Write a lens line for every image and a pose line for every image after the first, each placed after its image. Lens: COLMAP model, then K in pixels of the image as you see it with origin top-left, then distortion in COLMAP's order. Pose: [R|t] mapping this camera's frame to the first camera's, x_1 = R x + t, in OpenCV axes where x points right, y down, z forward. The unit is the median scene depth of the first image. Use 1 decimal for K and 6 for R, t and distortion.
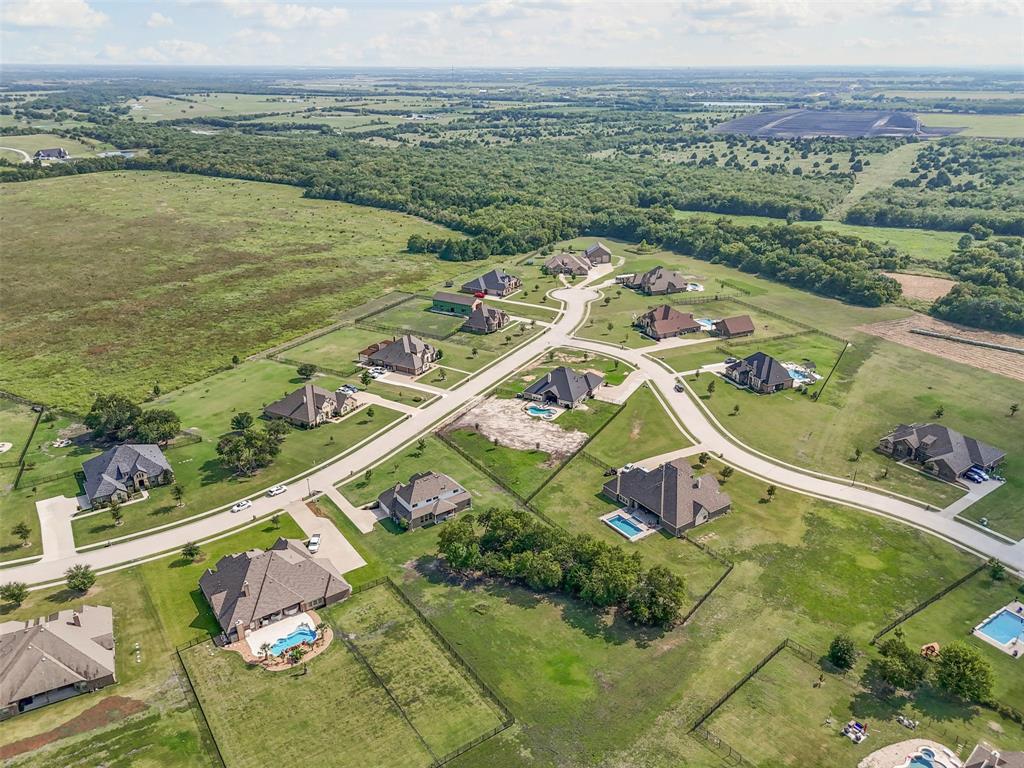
lens RADIAL K [[808.2, 0, 512.0], [0, 808.2, 384.0], [0, 0, 1]] dist [0.108922, -0.238319]
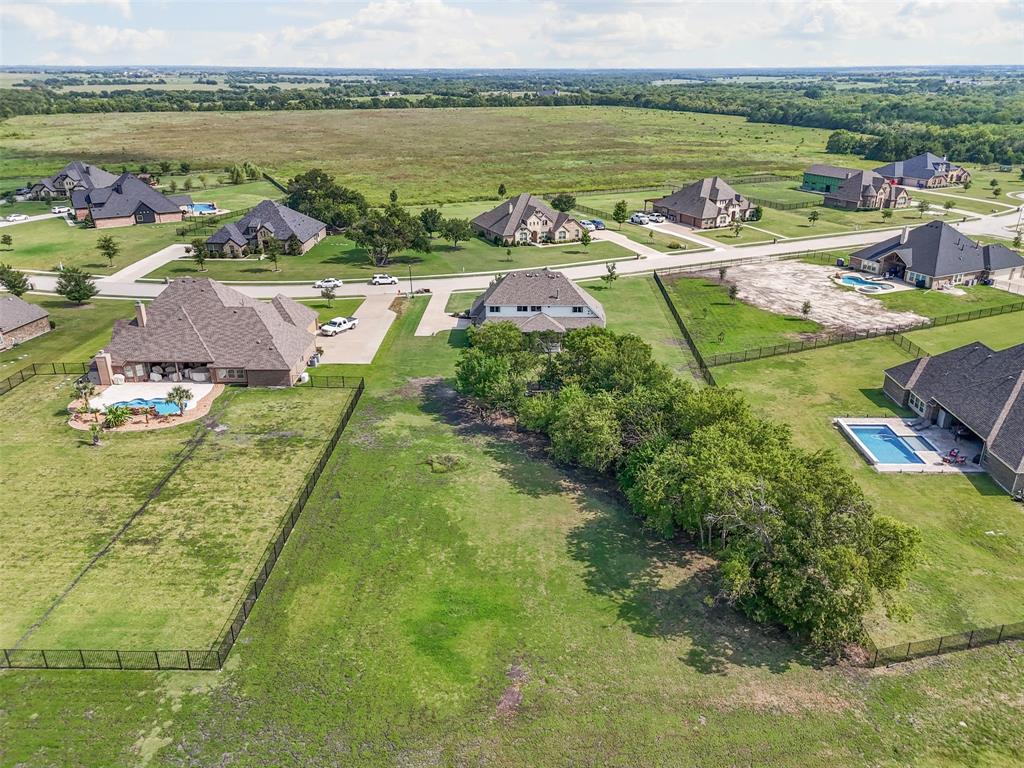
lens RADIAL K [[766.1, 0, 507.6], [0, 766.1, 403.6], [0, 0, 1]] dist [0.065070, -0.052288]
pose [[0.795856, 0.233836, -0.558510, 0.183555], [-0.233598, 0.969583, 0.073074, 0.153401], [0.558609, 0.072311, 0.826273, 0.495217]]
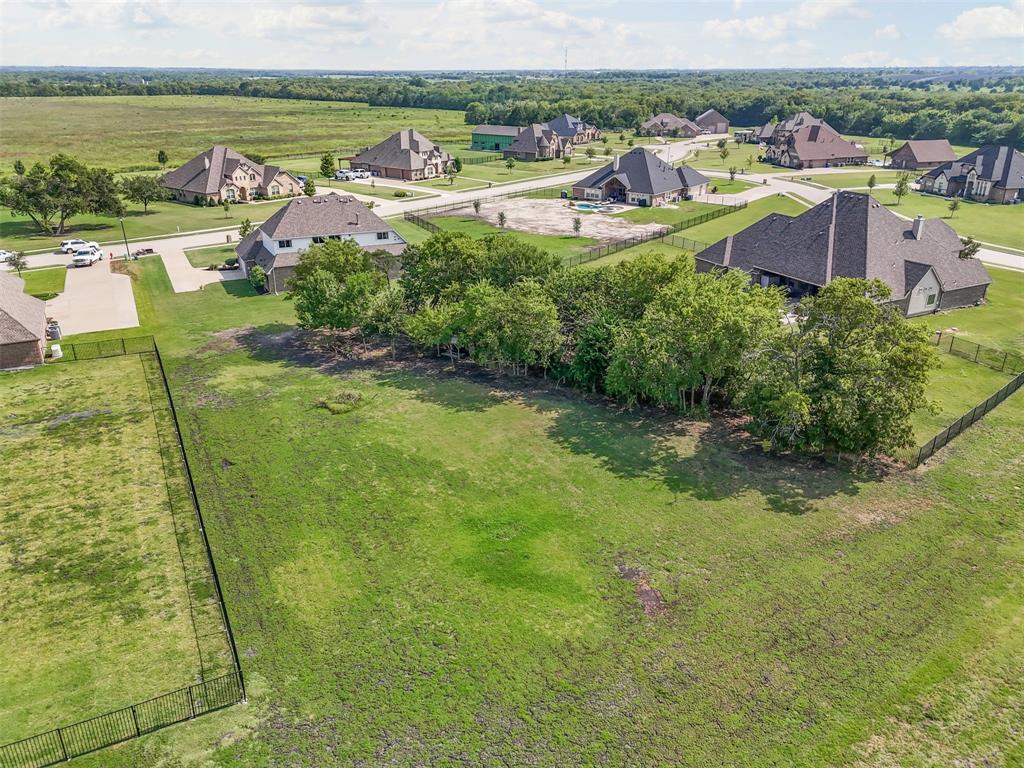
lens RADIAL K [[766.1, 0, 507.6], [0, 766.1, 403.6], [0, 0, 1]] dist [0.065070, -0.052288]
pose [[0.988260, 0.054058, -0.142900, 0.069341], [-0.054990, 0.998484, -0.002580, 0.210141], [0.142544, 0.010408, 0.989734, 0.506551]]
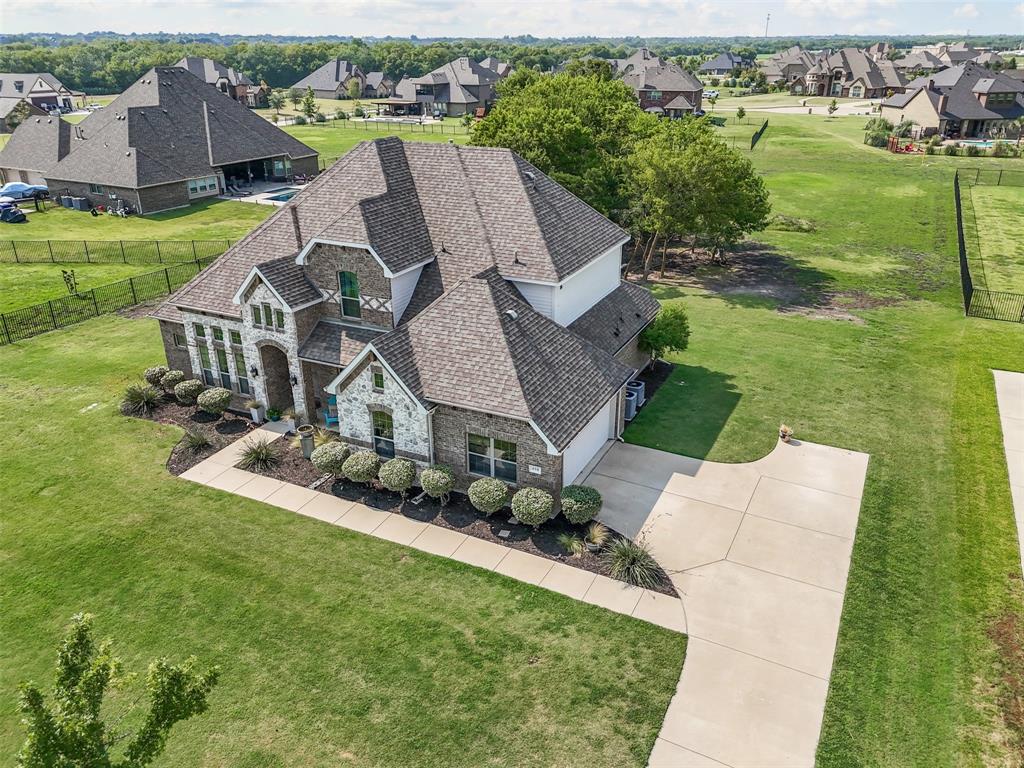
lens RADIAL K [[766.1, 0, 507.6], [0, 766.1, 403.6], [0, 0, 1]] dist [0.065070, -0.052288]
pose [[-0.452383, -0.382816, 0.805482, -0.229145], [0.351326, 0.753652, 0.555499, 0.066083], [-0.819707, 0.534285, -0.206446, 0.943813]]
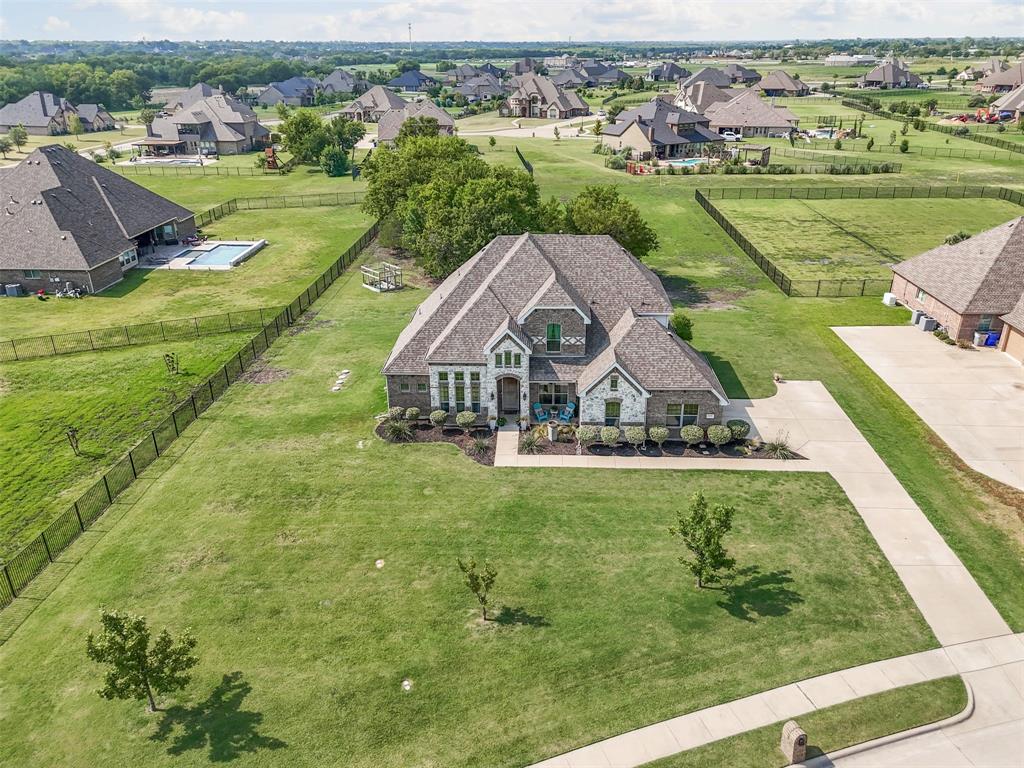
lens RADIAL K [[766.1, 0, 507.6], [0, 766.1, 403.6], [0, 0, 1]] dist [0.065070, -0.052288]
pose [[-0.778919, -0.267699, 0.567118, -0.218888], [0.248629, 0.698387, 0.671147, -0.012554], [-0.575733, 0.663771, -0.477429, 1.044052]]
